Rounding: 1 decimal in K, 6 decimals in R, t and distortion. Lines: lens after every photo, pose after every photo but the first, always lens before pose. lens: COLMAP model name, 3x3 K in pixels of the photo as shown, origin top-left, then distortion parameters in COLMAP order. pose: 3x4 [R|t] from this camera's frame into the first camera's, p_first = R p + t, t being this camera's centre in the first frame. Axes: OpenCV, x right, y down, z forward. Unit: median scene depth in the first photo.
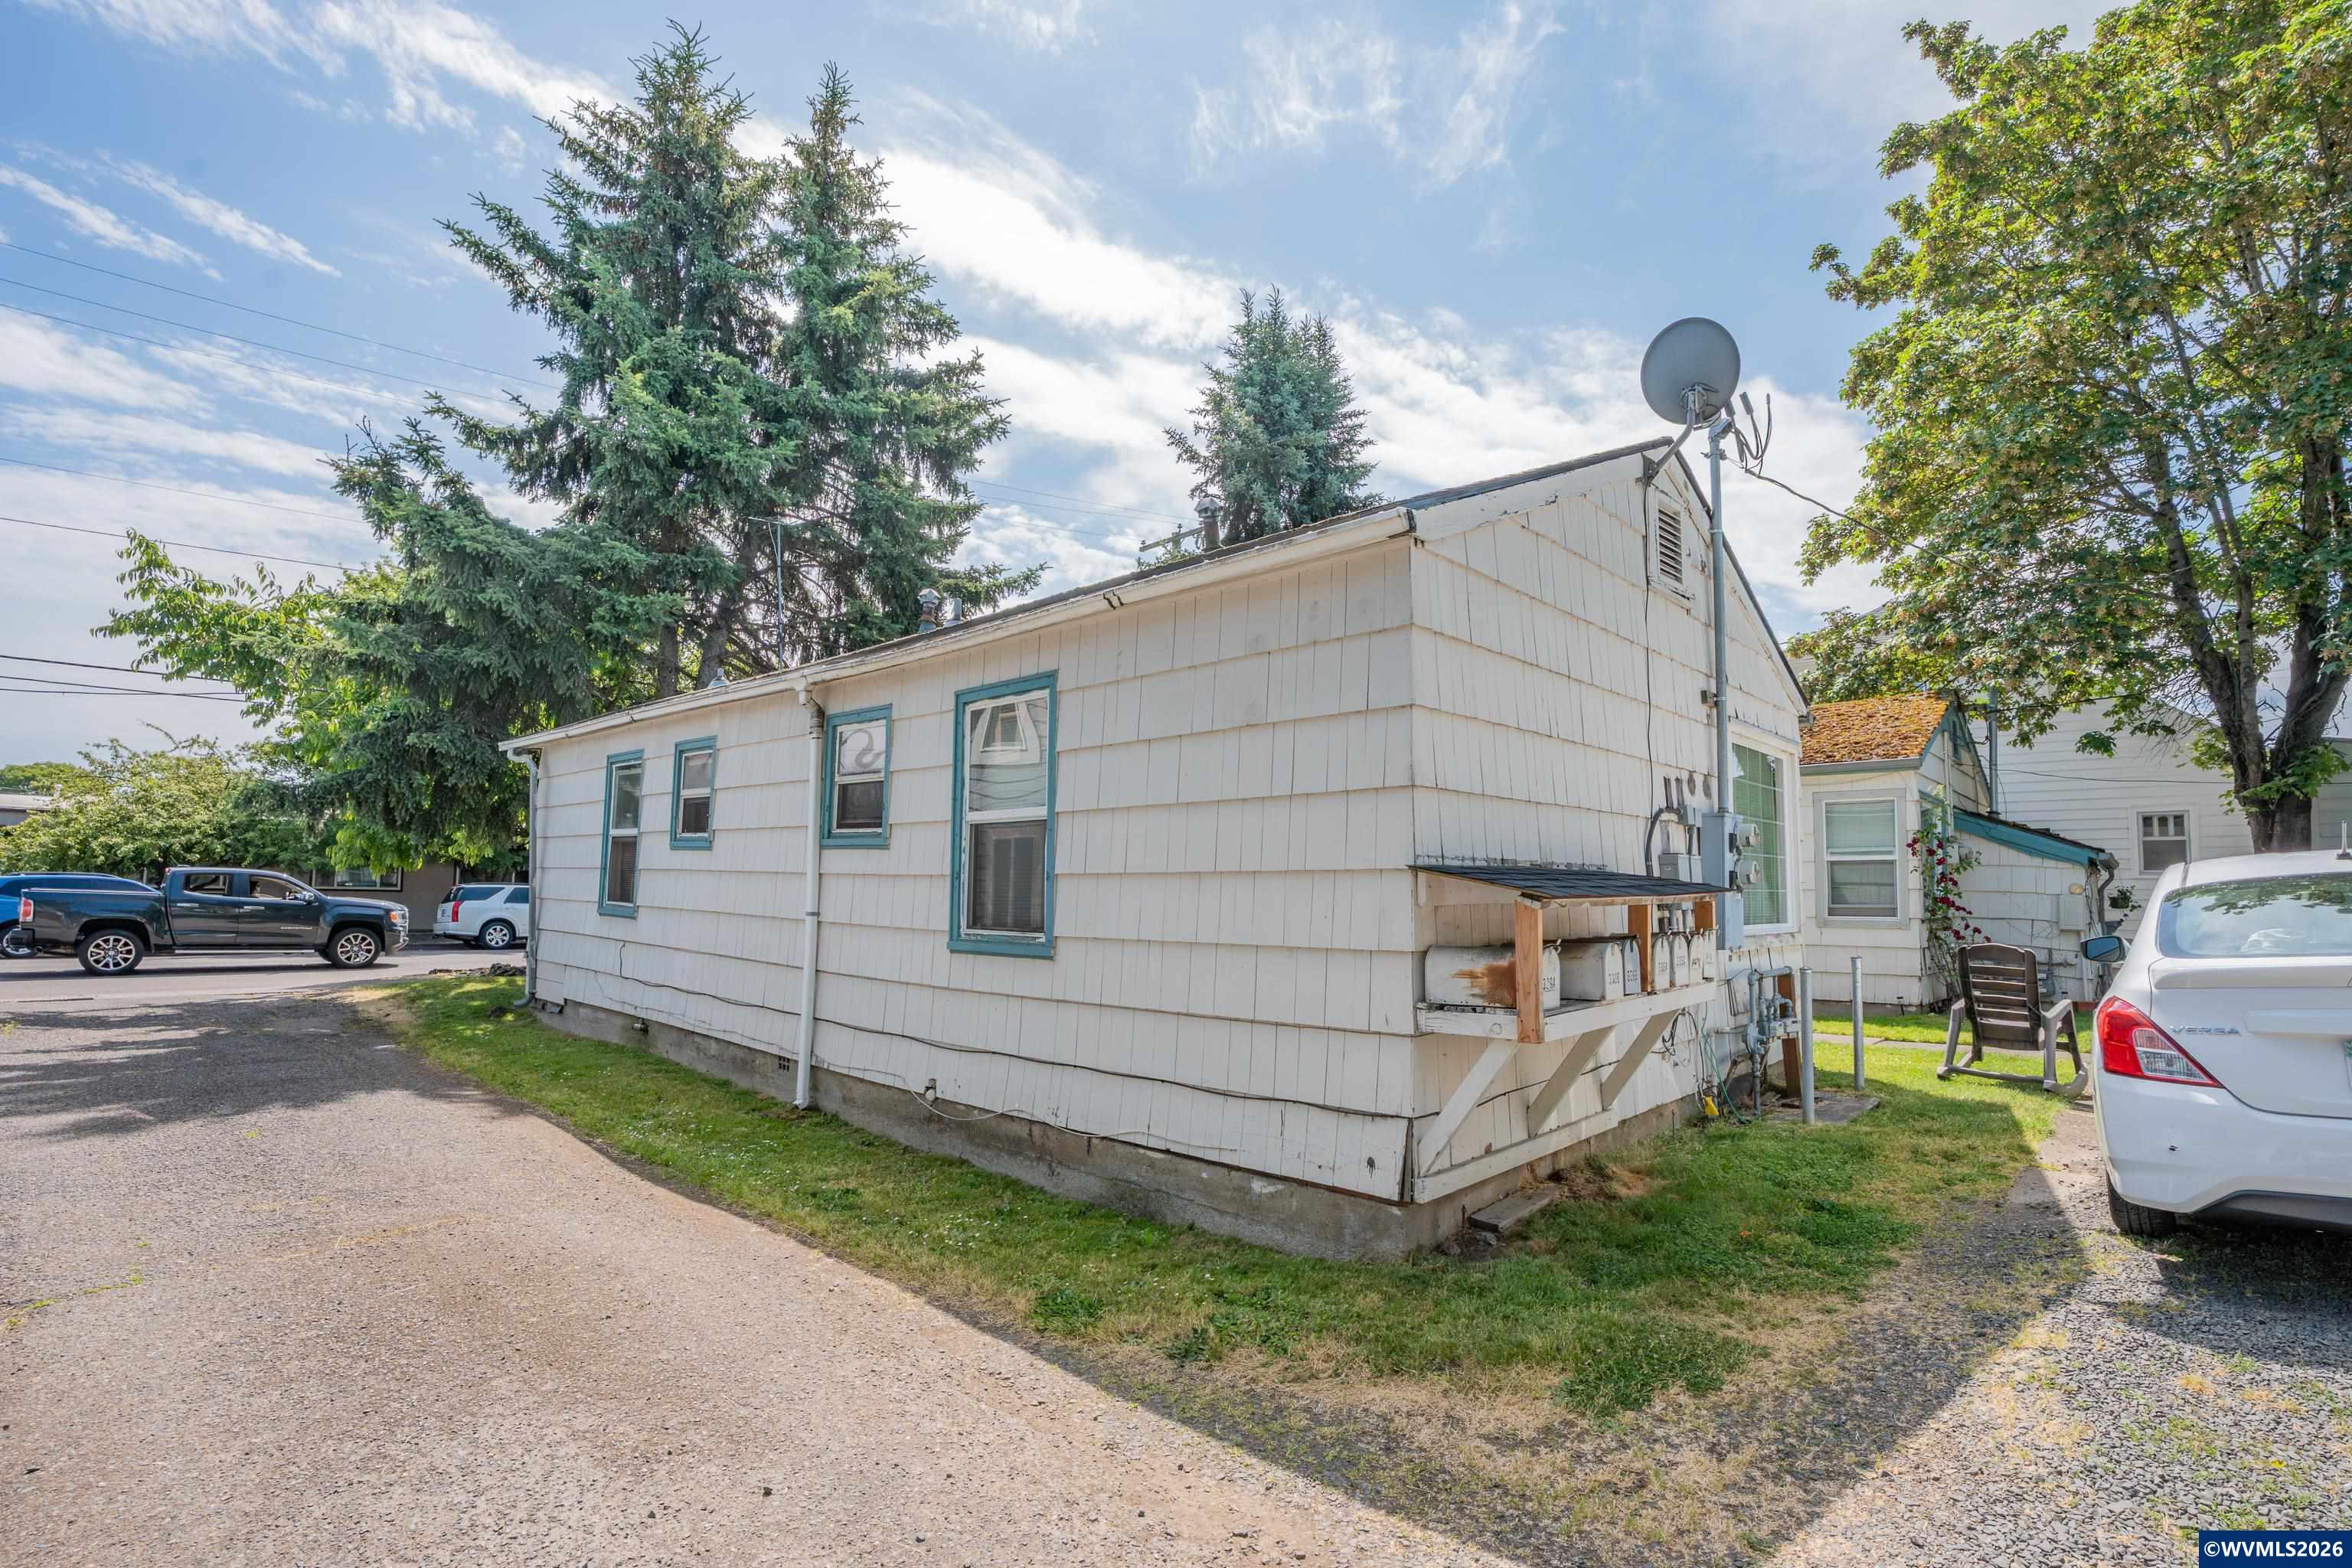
lens RADIAL K [[1164.1, 0, 1211.9], [0, 1164.1, 837.7], [0, 0, 1]] dist [-0.073504, 0.025995]
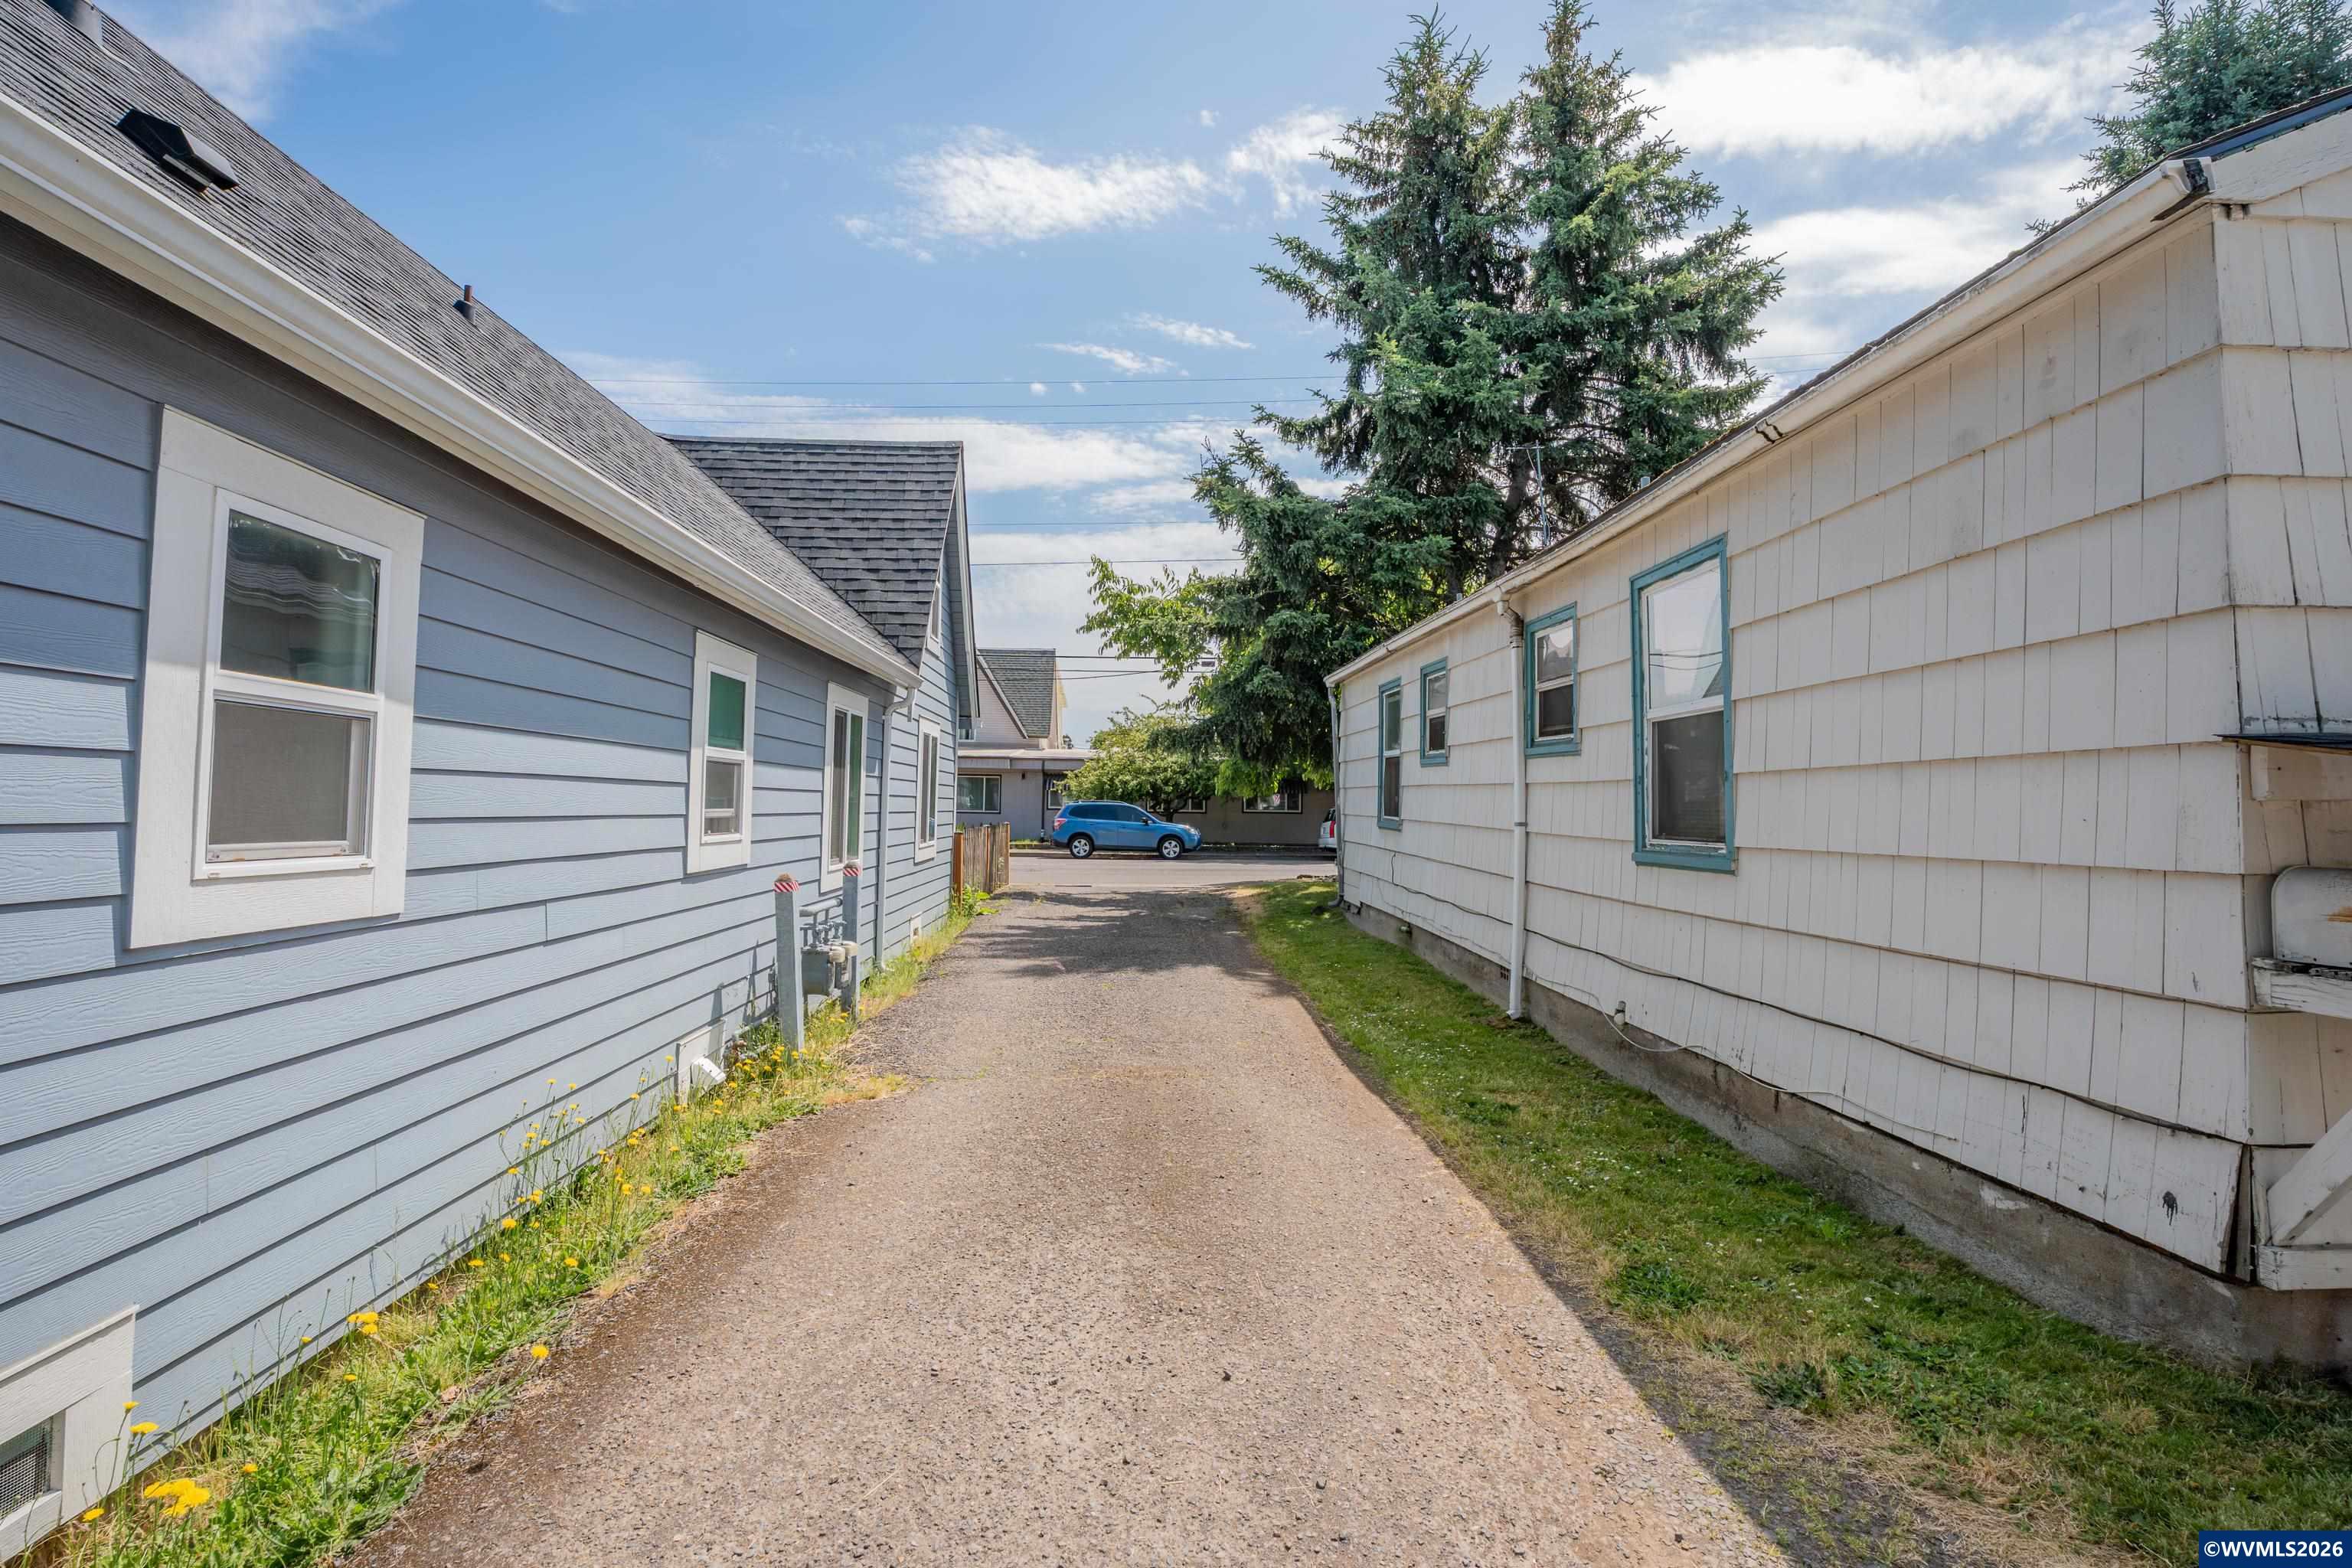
lens RADIAL K [[1089.9, 0, 1179.3], [0, 1089.9, 775.7], [0, 0, 1]] dist [-0.061613, 0.021899]
pose [[0.691536, -0.028396, -0.721784, 0.108531], [0.033520, 0.999412, -0.007203, 0.018162], [0.721564, -0.019213, 0.692081, 0.121739]]
